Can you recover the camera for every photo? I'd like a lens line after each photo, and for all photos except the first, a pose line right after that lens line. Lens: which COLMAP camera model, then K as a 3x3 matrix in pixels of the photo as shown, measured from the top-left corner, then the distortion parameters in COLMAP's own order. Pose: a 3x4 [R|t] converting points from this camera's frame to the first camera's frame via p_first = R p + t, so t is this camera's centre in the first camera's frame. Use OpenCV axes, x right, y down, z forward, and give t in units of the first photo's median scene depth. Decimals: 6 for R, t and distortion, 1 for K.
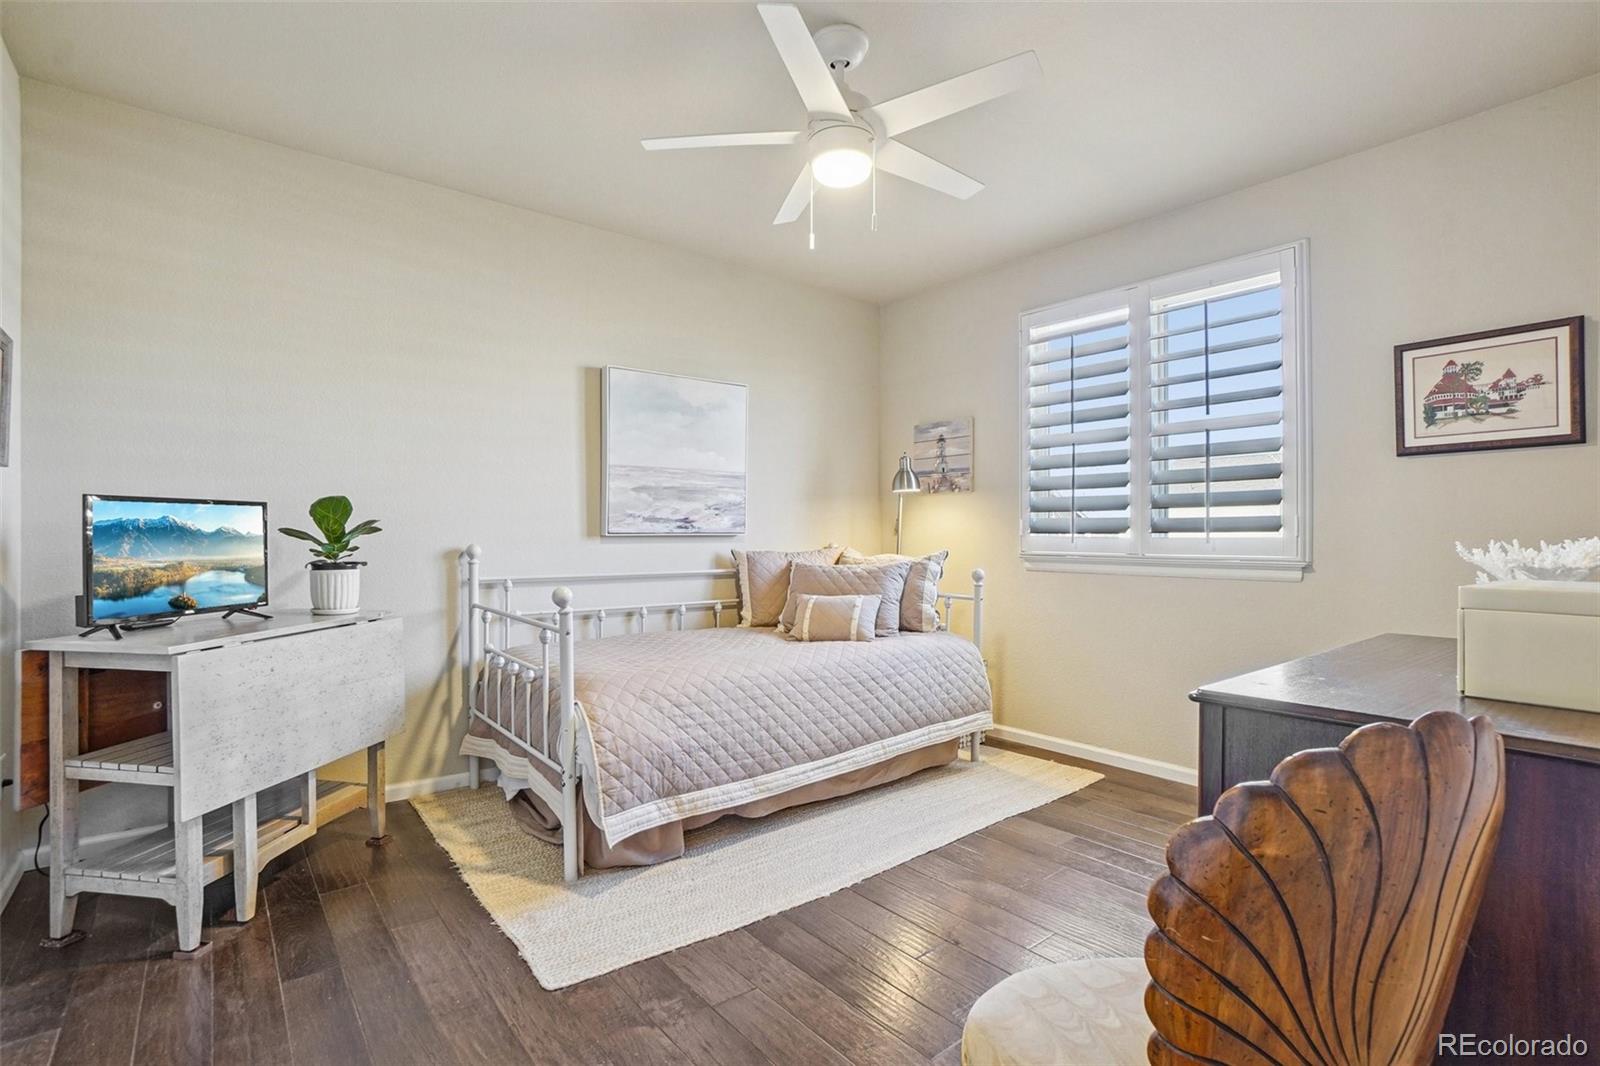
lens RADIAL K [[768.8, 0, 794.3], [0, 768.8, 536.2], [0, 0, 1]] dist [-0.010213, 0.002743]
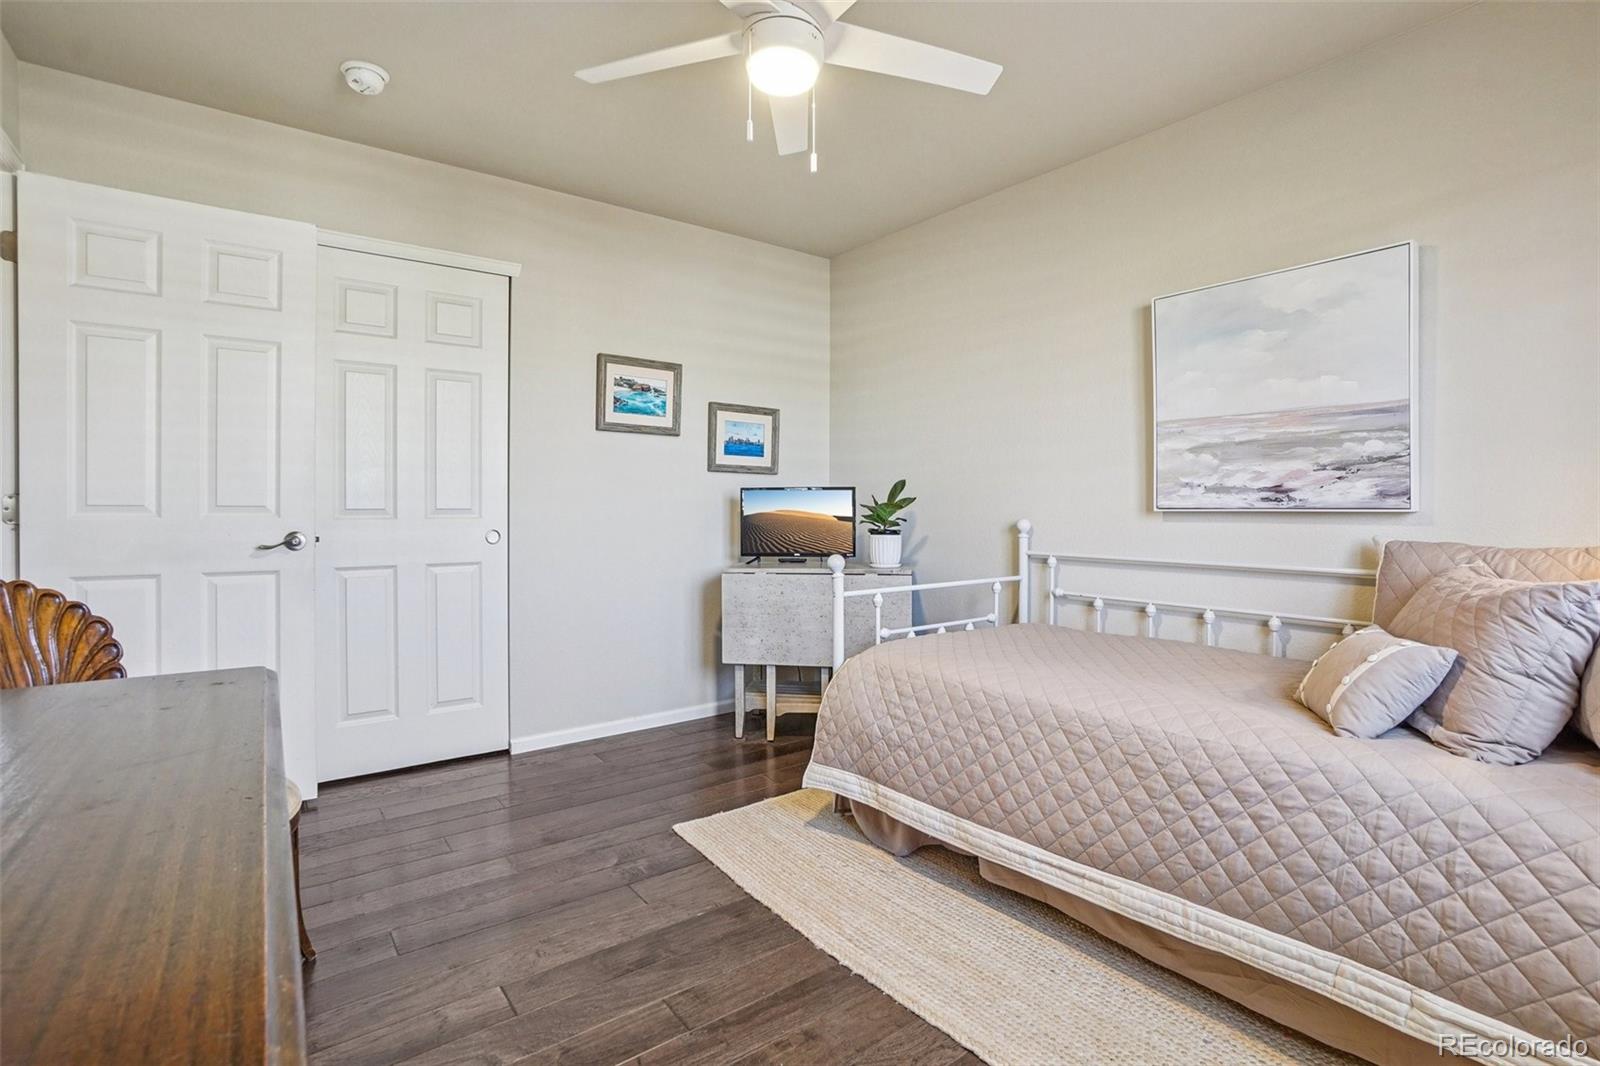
lens RADIAL K [[768.8, 0, 796.5], [0, 768.8, 515.6], [0, 0, 1]] dist [-0.010213, 0.002743]
pose [[-0.029147, 0.009994, -0.999525, 0.567606], [-0.004856, 0.999937, 0.010140, -0.002755], [0.999563, 0.005150, -0.029097, 0.655392]]
